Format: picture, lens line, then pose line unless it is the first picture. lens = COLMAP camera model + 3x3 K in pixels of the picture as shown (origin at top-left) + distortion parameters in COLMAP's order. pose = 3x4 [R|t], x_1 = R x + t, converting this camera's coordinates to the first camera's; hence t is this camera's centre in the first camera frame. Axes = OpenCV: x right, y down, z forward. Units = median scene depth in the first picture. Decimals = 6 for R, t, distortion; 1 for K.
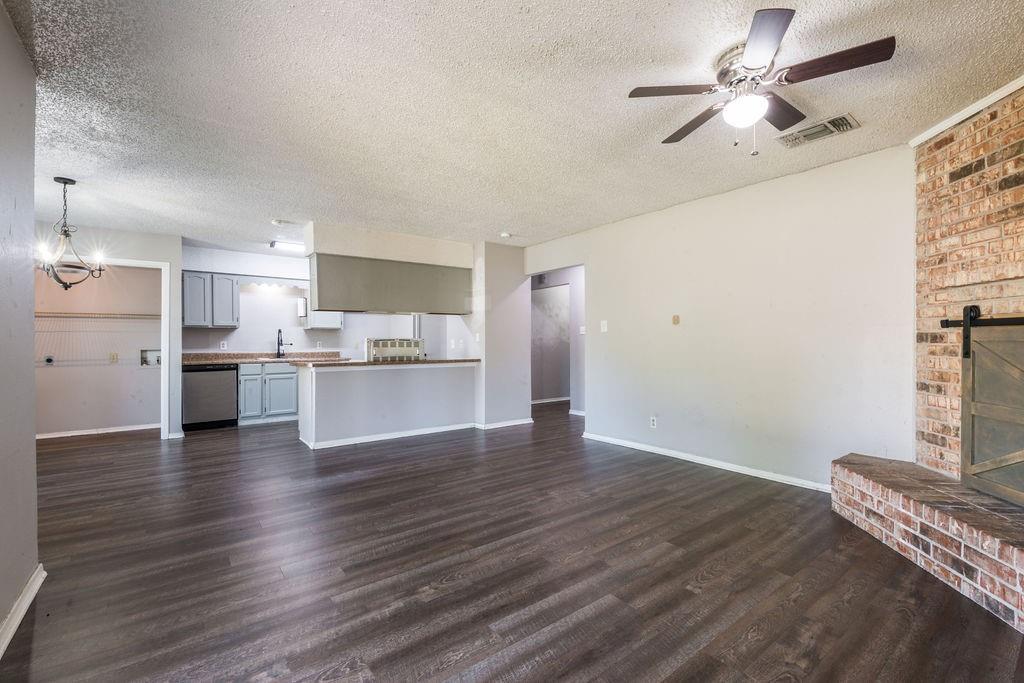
lens RADIAL K [[440.8, 0, 505.1], [0, 440.8, 339.9], [0, 0, 1]] dist [0.003516, -0.000293]
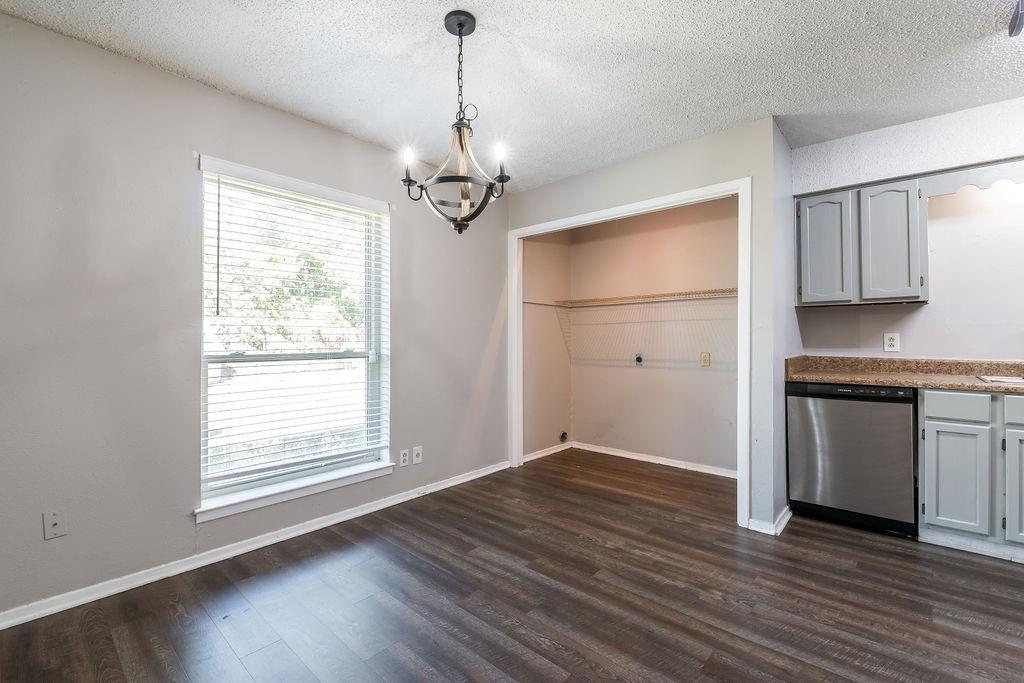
lens RADIAL K [[444.7, 0, 506.5], [0, 444.7, 336.1], [0, 0, 1]] dist [0.002444, -0.007056]
pose [[0.188670, -0.000442, -0.982040, -0.314911], [0.007408, 0.999972, 0.000973, 0.003752], [0.982013, -0.007459, 0.188668, 0.628625]]
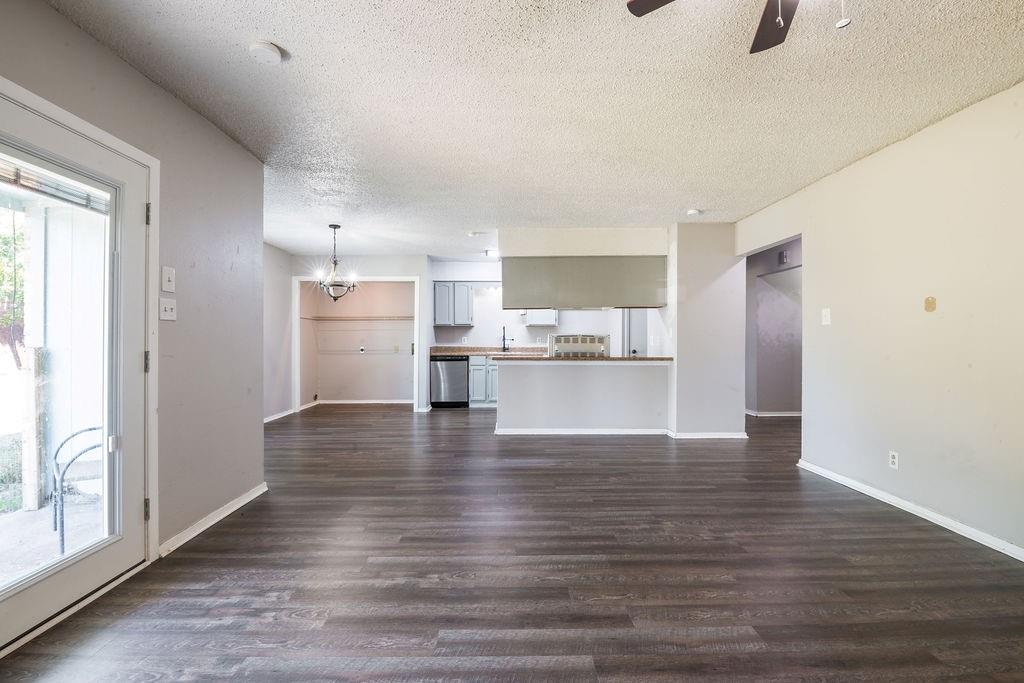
lens RADIAL K [[444.7, 0, 506.5], [0, 444.7, 336.1], [0, 0, 1]] dist [0.002444, -0.007056]
pose [[0.808063, 0.000220, -0.589095, 0.213942], [0.000379, 1.000000, 0.000892, -0.000069], [0.589095, -0.000944, 0.808063, 0.096687]]
